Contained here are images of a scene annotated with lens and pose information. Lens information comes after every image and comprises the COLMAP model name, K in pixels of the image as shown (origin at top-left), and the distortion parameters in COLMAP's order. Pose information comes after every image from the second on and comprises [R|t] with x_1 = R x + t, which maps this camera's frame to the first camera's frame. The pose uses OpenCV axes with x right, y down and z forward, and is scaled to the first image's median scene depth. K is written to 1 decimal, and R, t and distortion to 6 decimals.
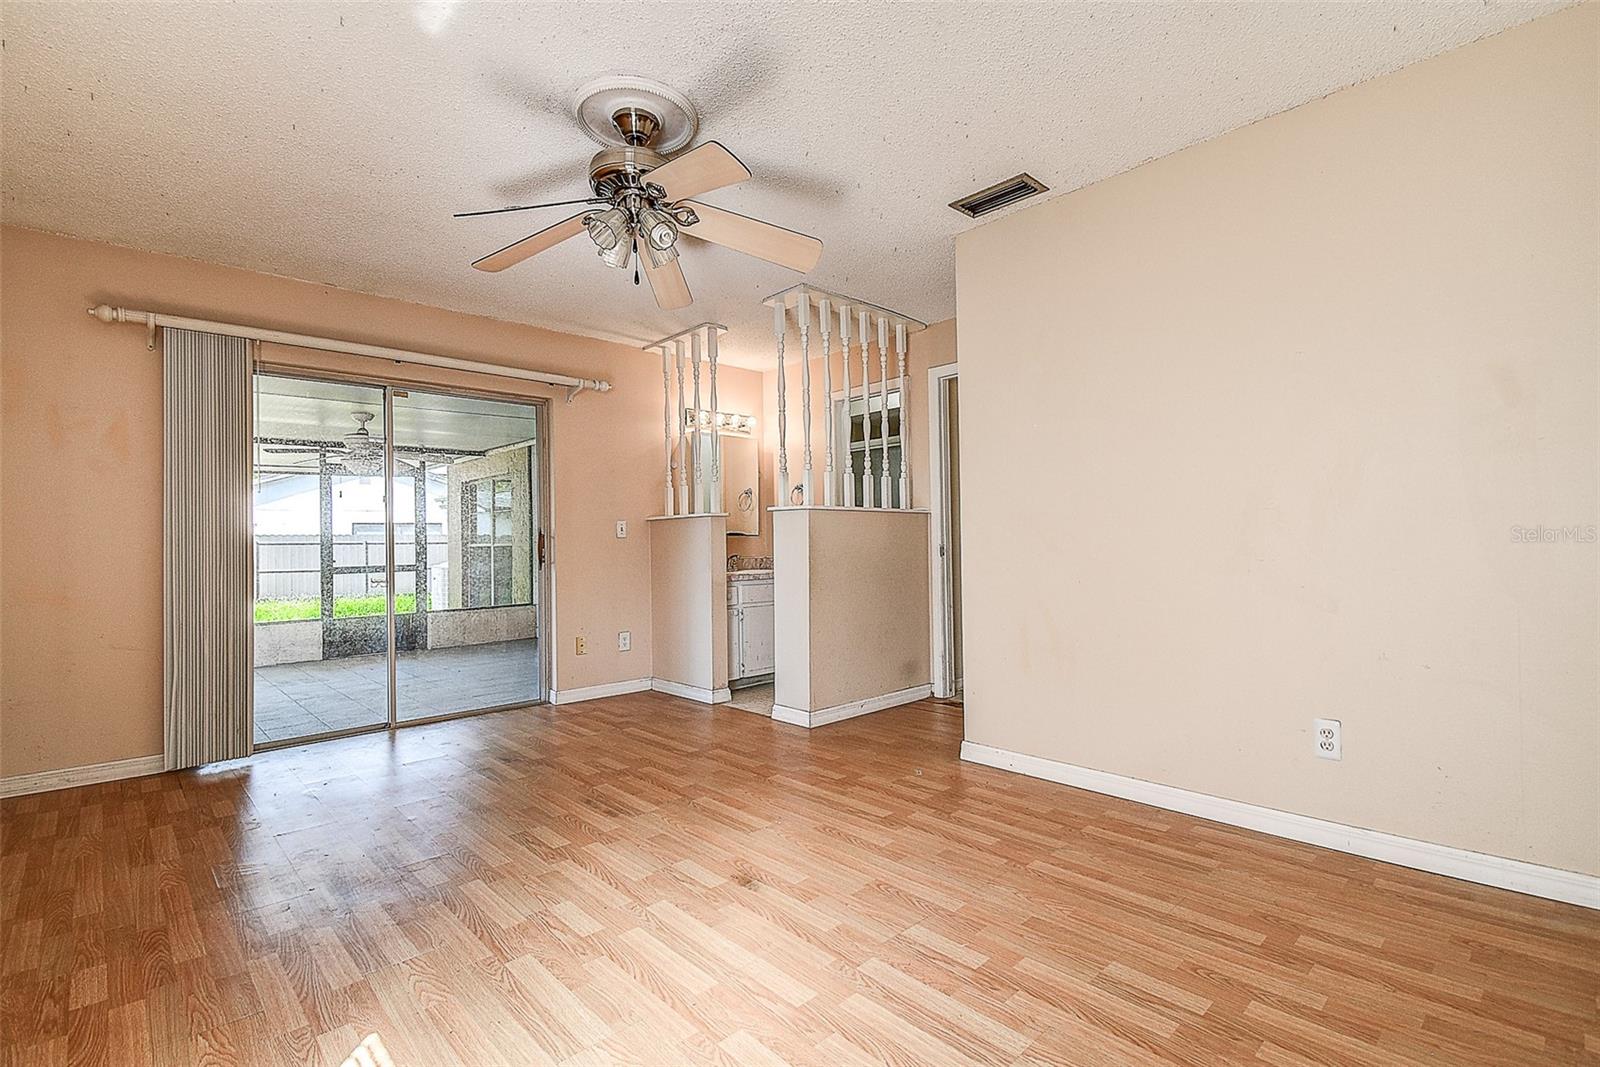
lens RADIAL K [[733.6, 0, 802.1], [0, 733.6, 533.9], [0, 0, 1]] dist [0.036163, -0.029033]
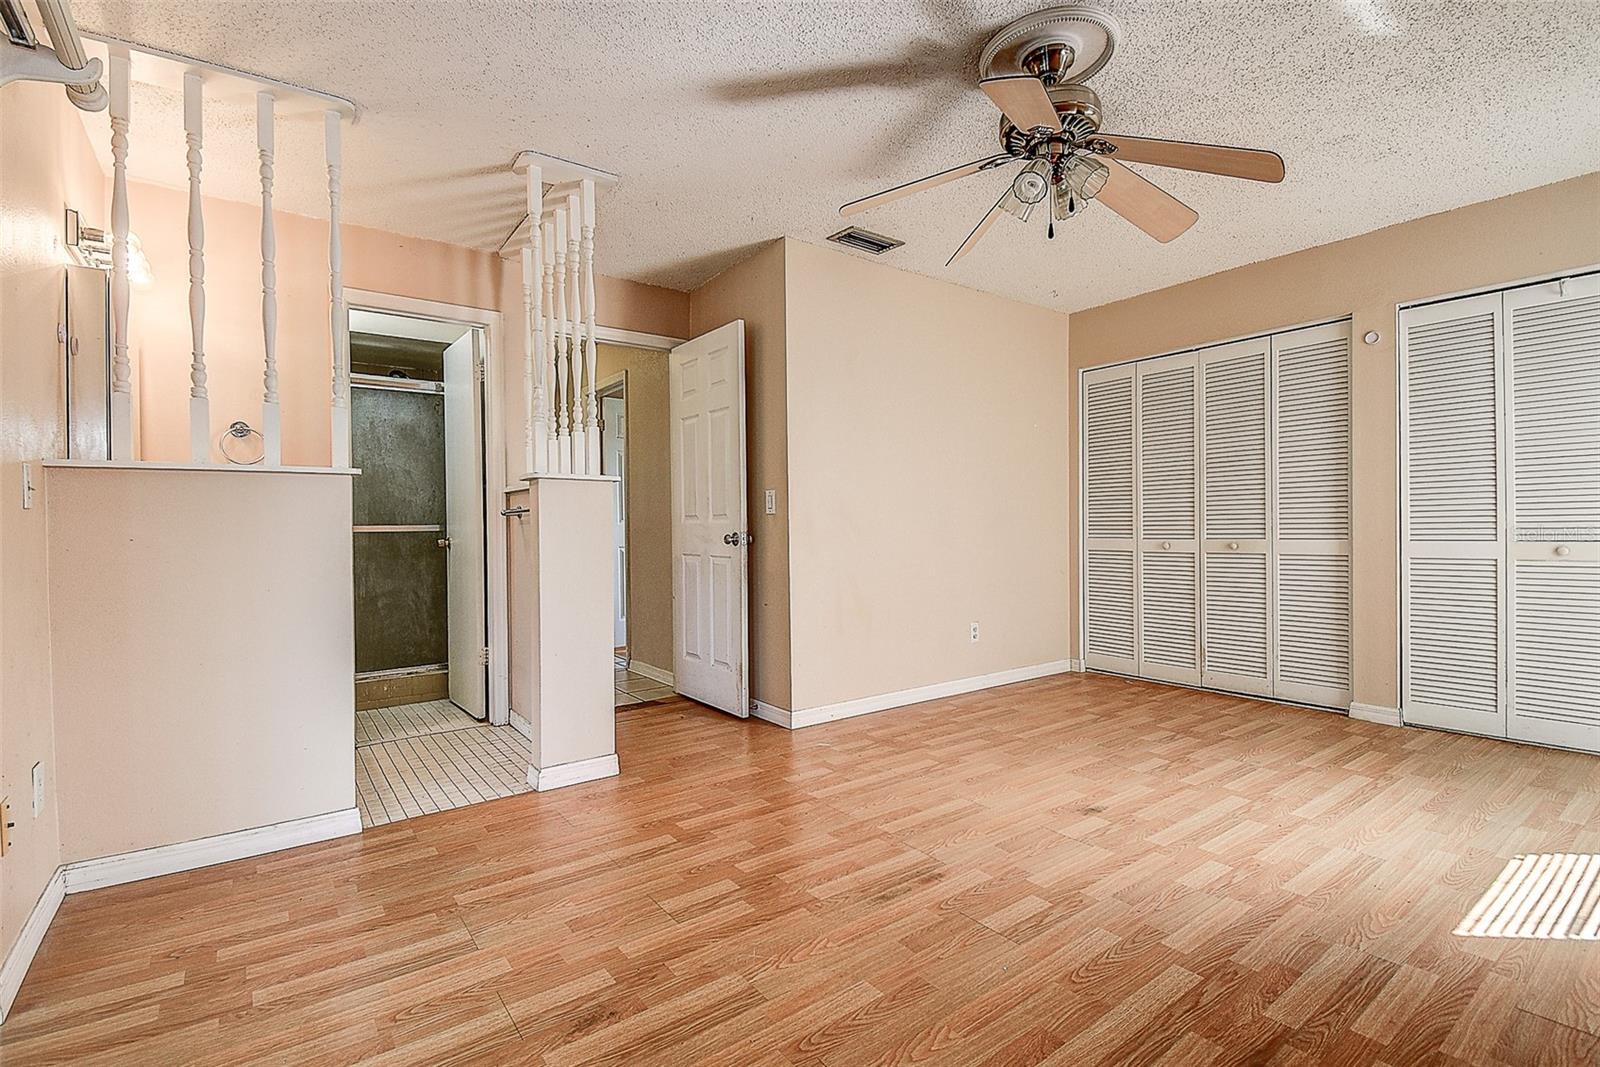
lens RADIAL K [[729.1, 0, 796.8], [0, 729.1, 536.4], [0, 0, 1]] dist [0.003055, -0.010630]
pose [[0.127188, -0.001713, 0.991877, -1.068439], [-0.007674, 0.999967, 0.002711, 0.027957], [-0.991849, -0.007956, 0.127170, 1.096617]]
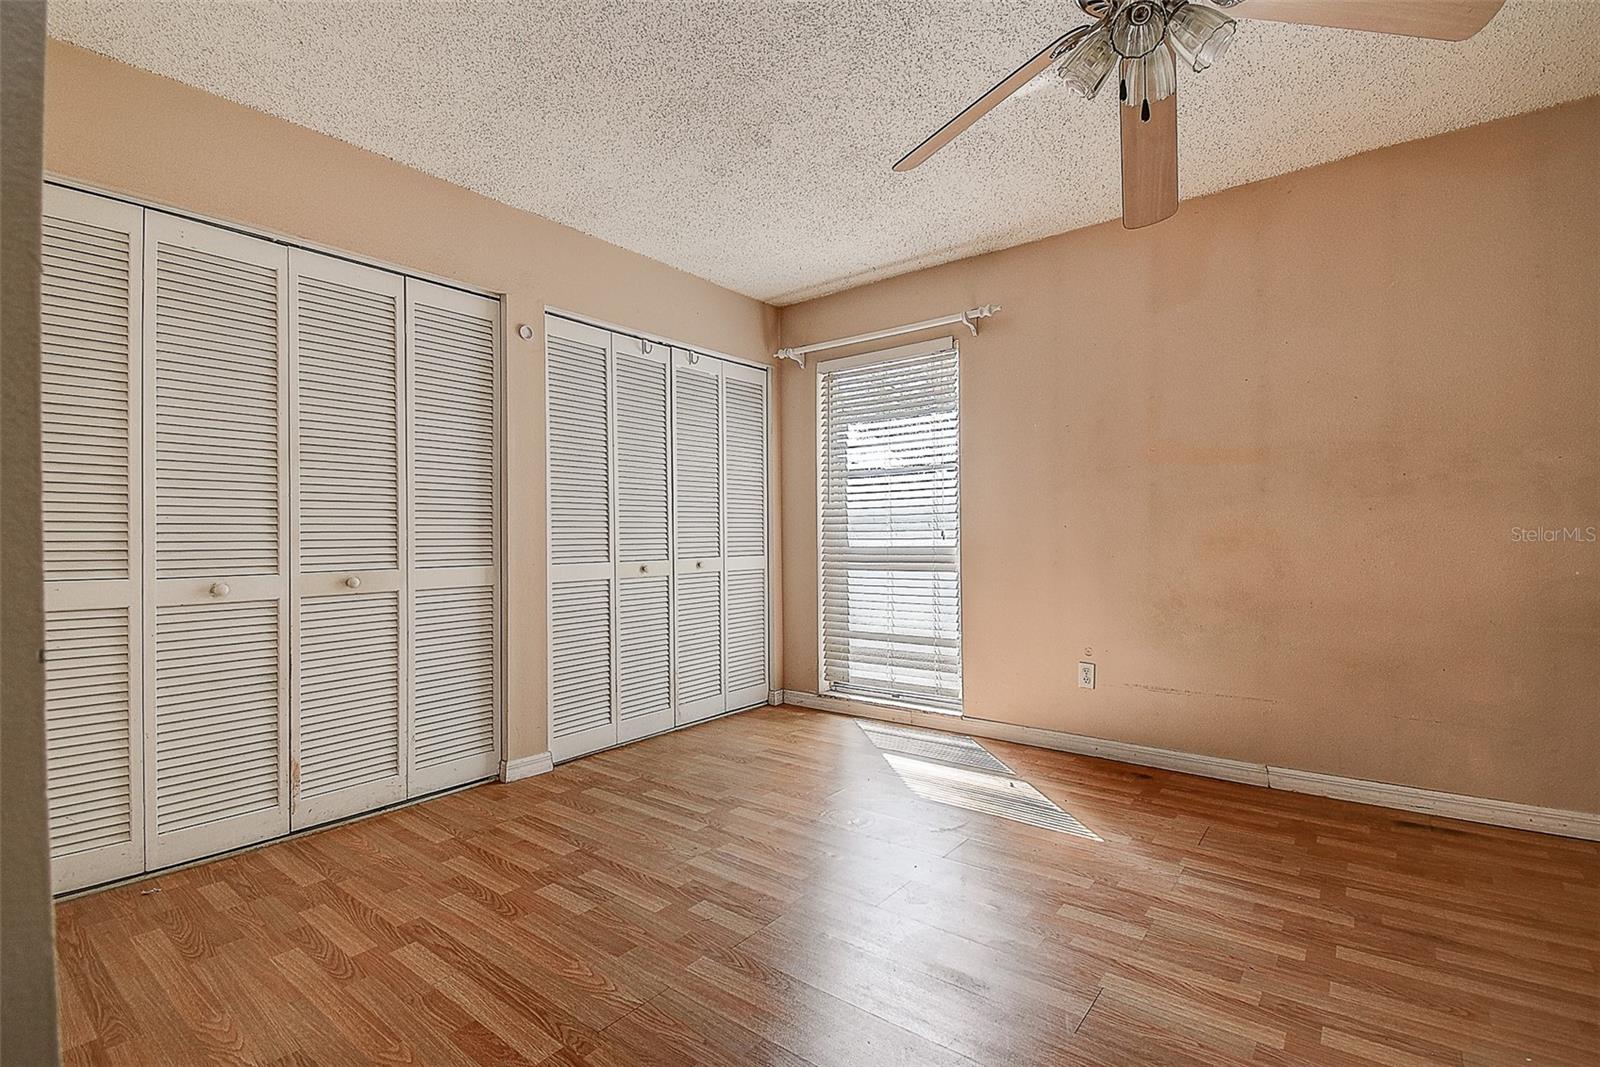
lens RADIAL K [[729.1, 0, 796.8], [0, 729.1, 536.4], [0, 0, 1]] dist [0.003055, -0.010630]
pose [[-0.989767, 0.024337, -0.140599, 0.154715], [0.027708, 0.999372, -0.022071, 0.022319], [0.139974, -0.025741, -0.989821, 1.432077]]
